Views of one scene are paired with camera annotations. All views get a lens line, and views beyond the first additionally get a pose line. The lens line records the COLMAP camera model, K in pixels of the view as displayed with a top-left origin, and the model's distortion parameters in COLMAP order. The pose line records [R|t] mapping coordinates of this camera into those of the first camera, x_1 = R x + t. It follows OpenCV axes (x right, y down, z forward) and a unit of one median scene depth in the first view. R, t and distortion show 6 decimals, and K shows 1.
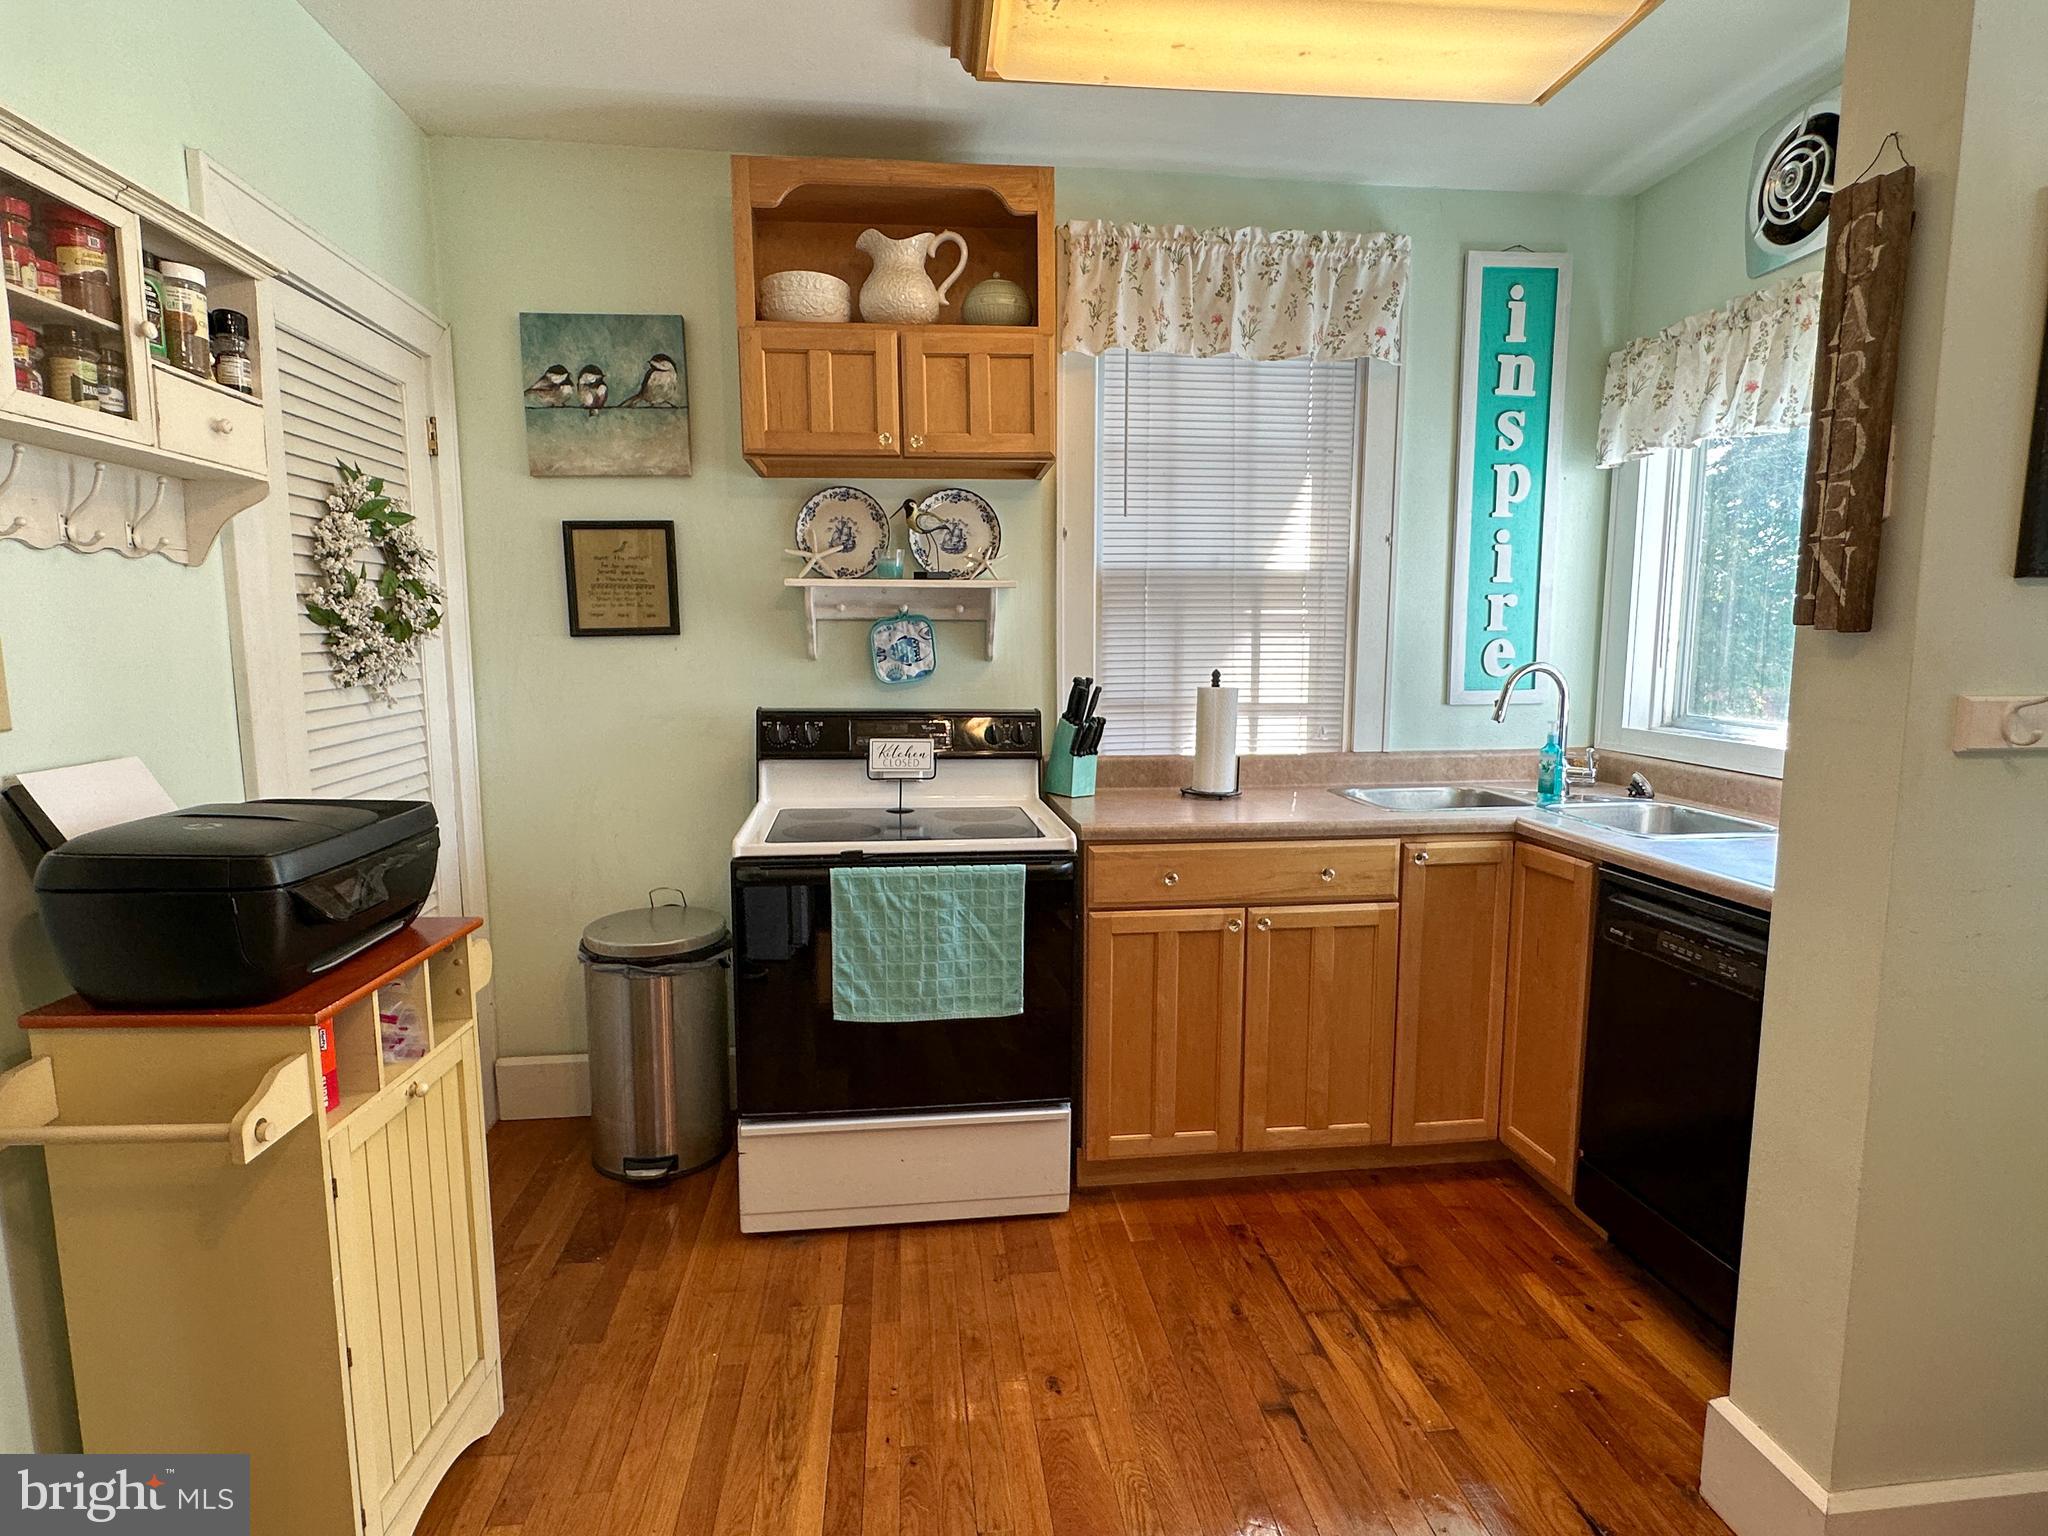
lens RADIAL K [[1058.7, 0, 1024.6], [0, 1058.7, 775.8], [0, 0, 1]] dist [-0.002386, -0.001282]
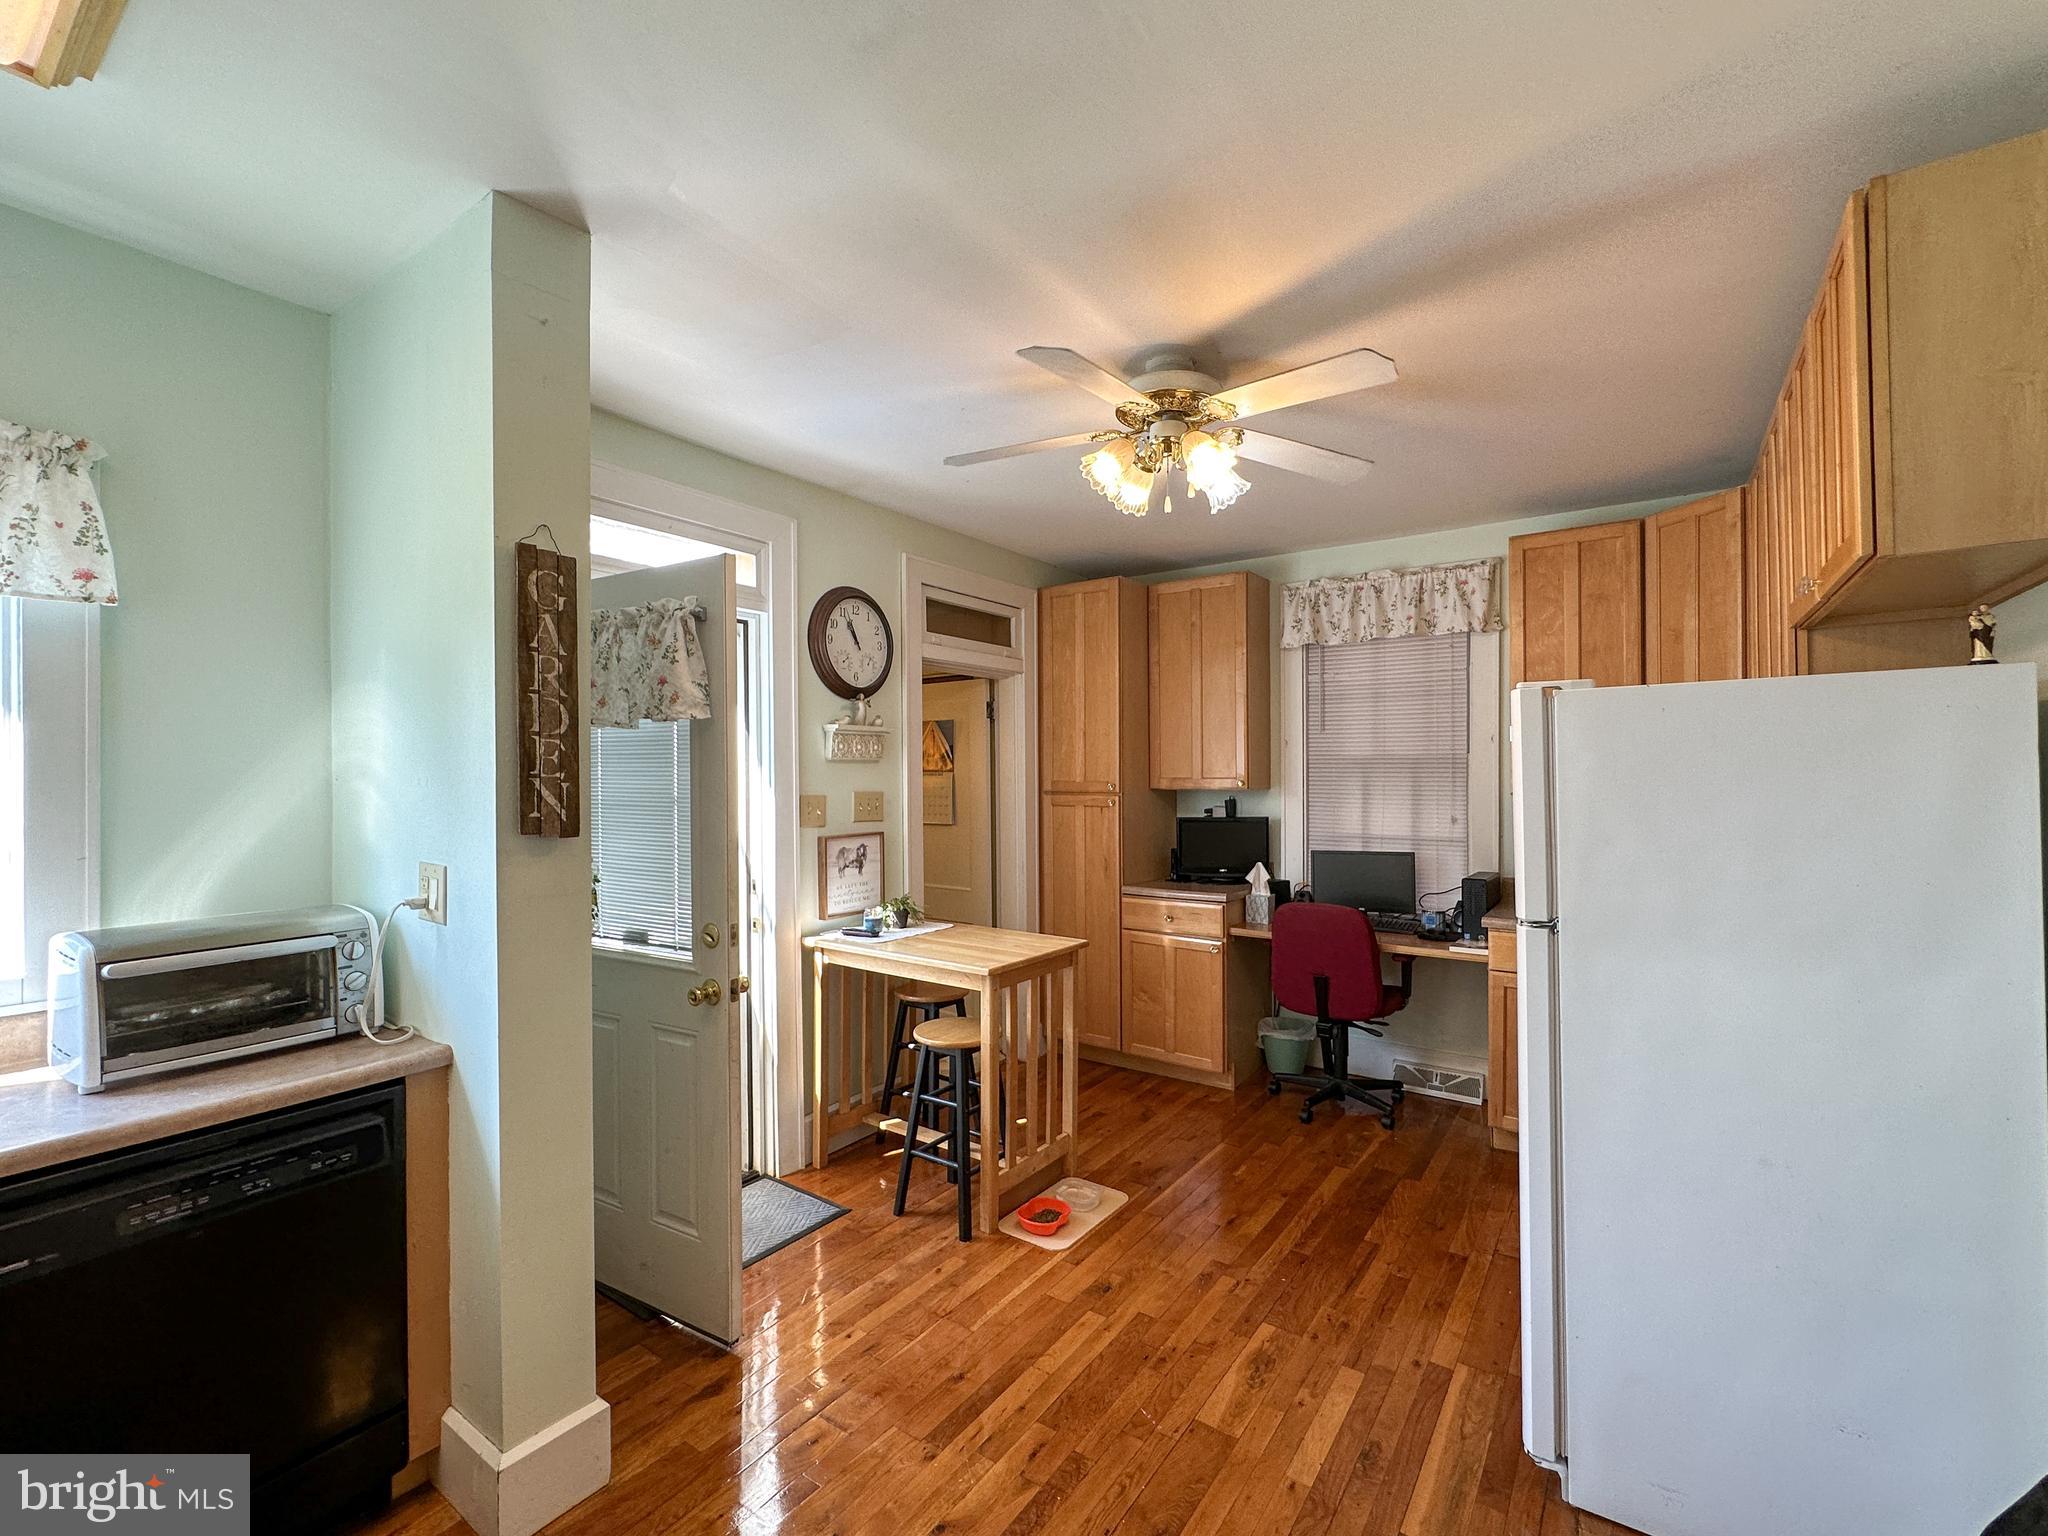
lens RADIAL K [[890.2, 0, 1025.8], [0, 890.2, 766.7], [0, 0, 1]] dist [-0.004445, 0.000764]
pose [[-0.747948, 0.008765, 0.663700, -0.306376], [0.088988, 0.992210, 0.087181, -0.154014], [-0.657765, 0.124269, -0.742901, 0.798035]]
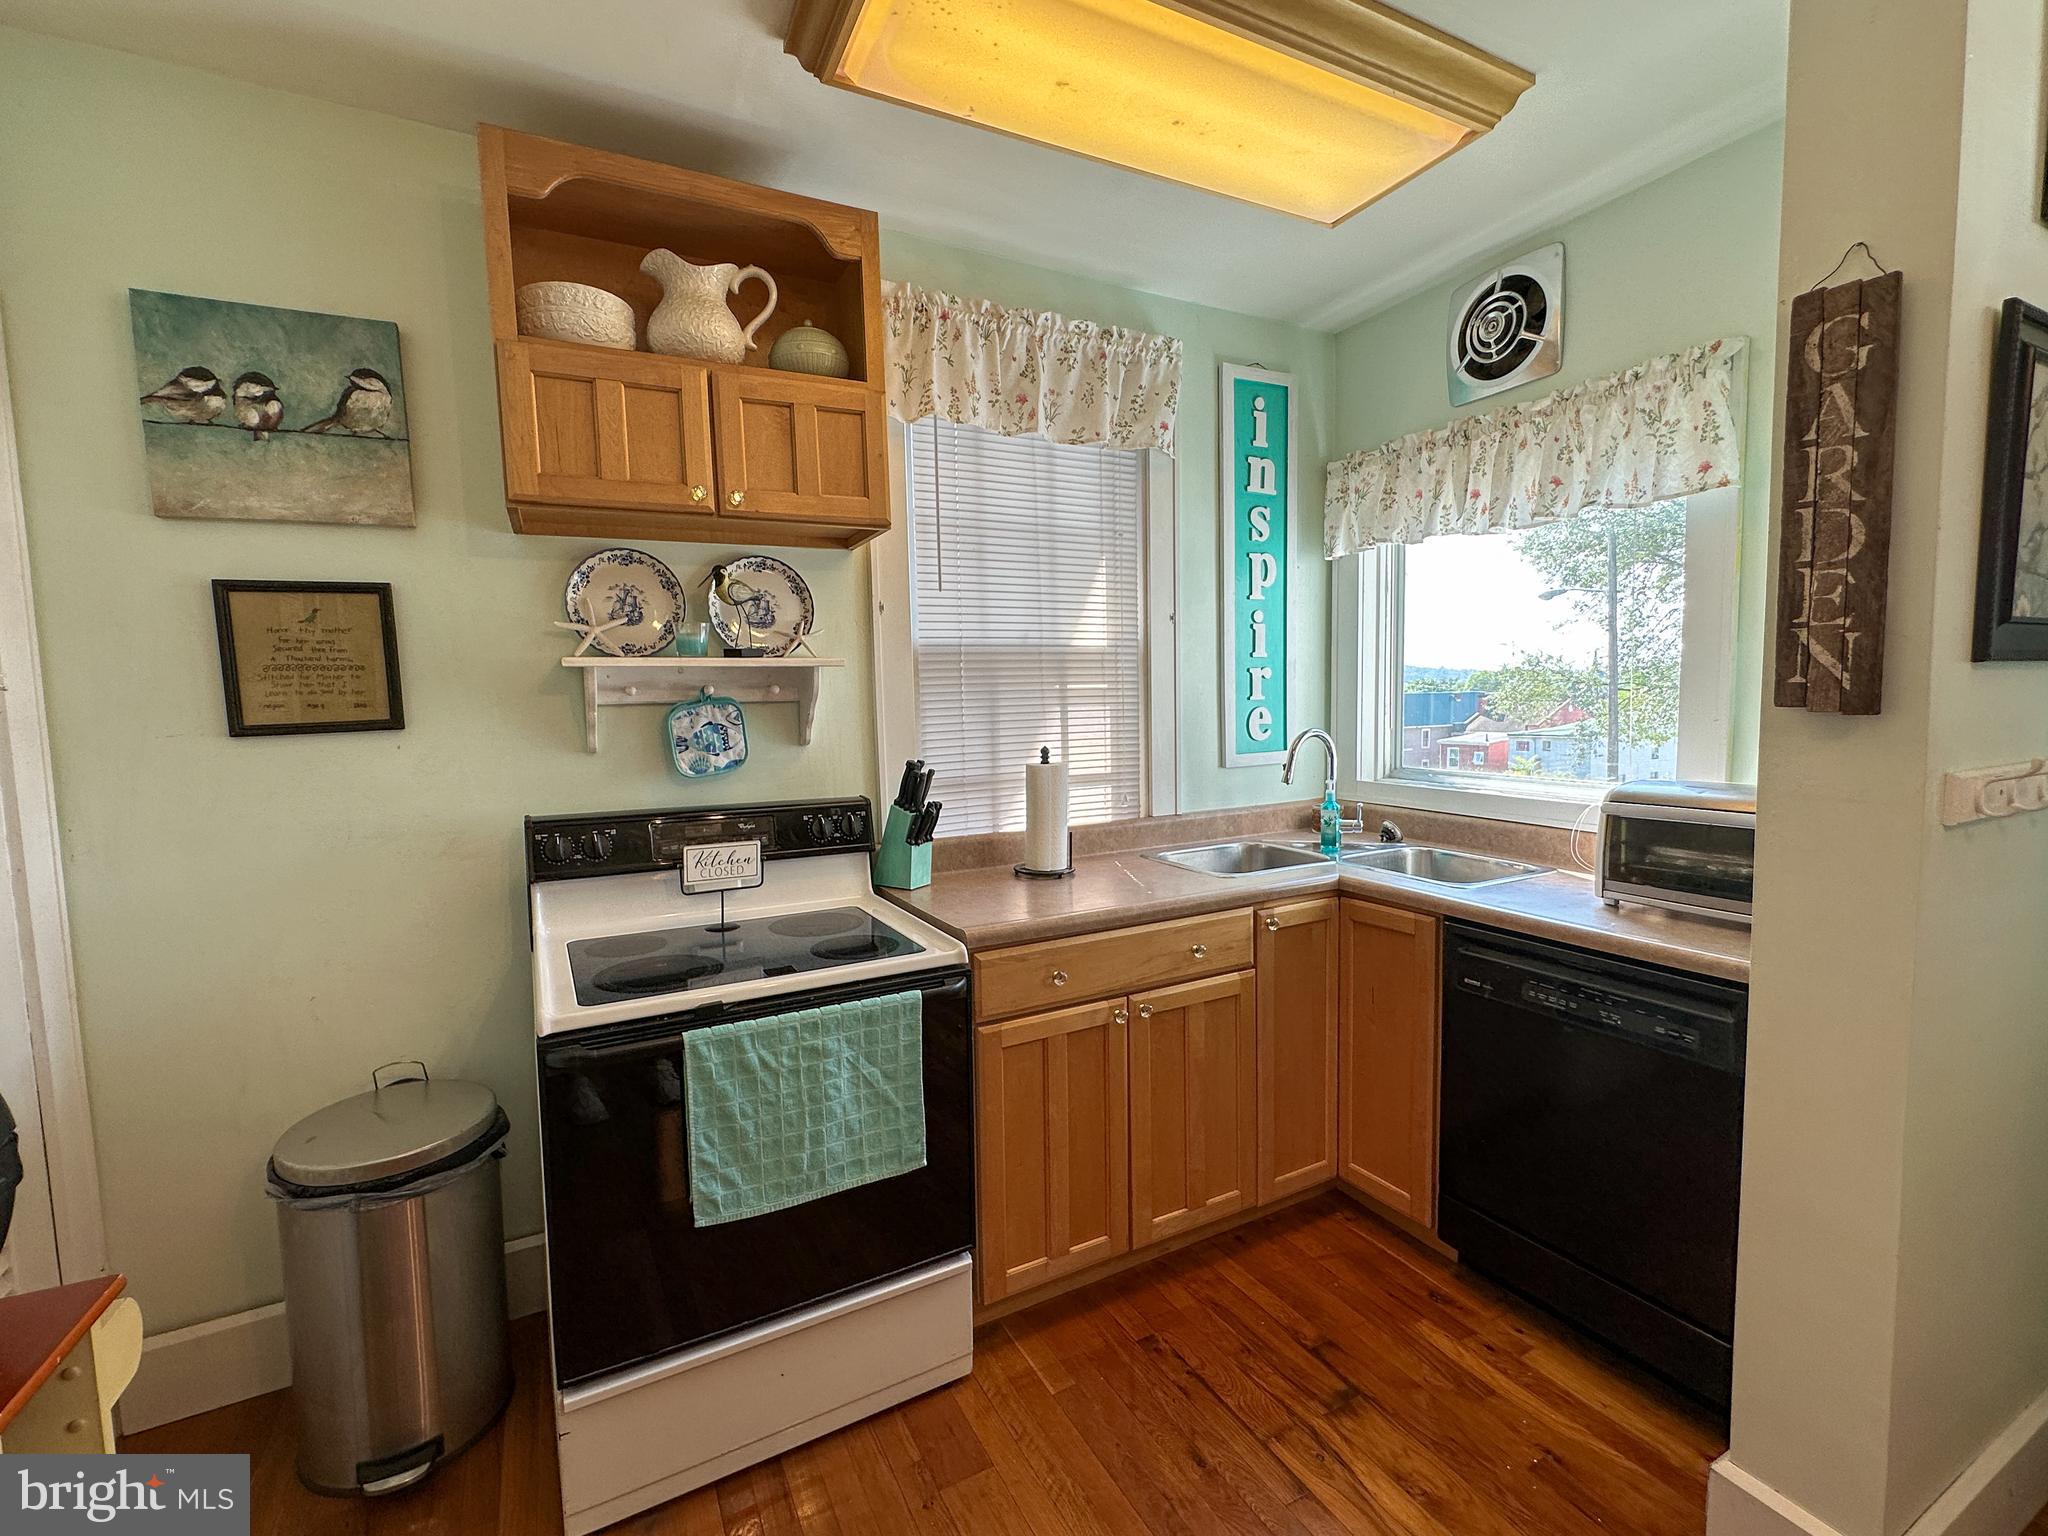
lens RADIAL K [[890.2, 0, 1022.6], [0, 890.2, 769.3], [0, 0, 1]] dist [-0.004445, 0.000764]
pose [[0.932203, -0.048653, 0.358650, -0.152314], [0.065859, 0.997183, -0.035907, -0.055654], [-0.355892, 0.057093, 0.932781, 0.256697]]
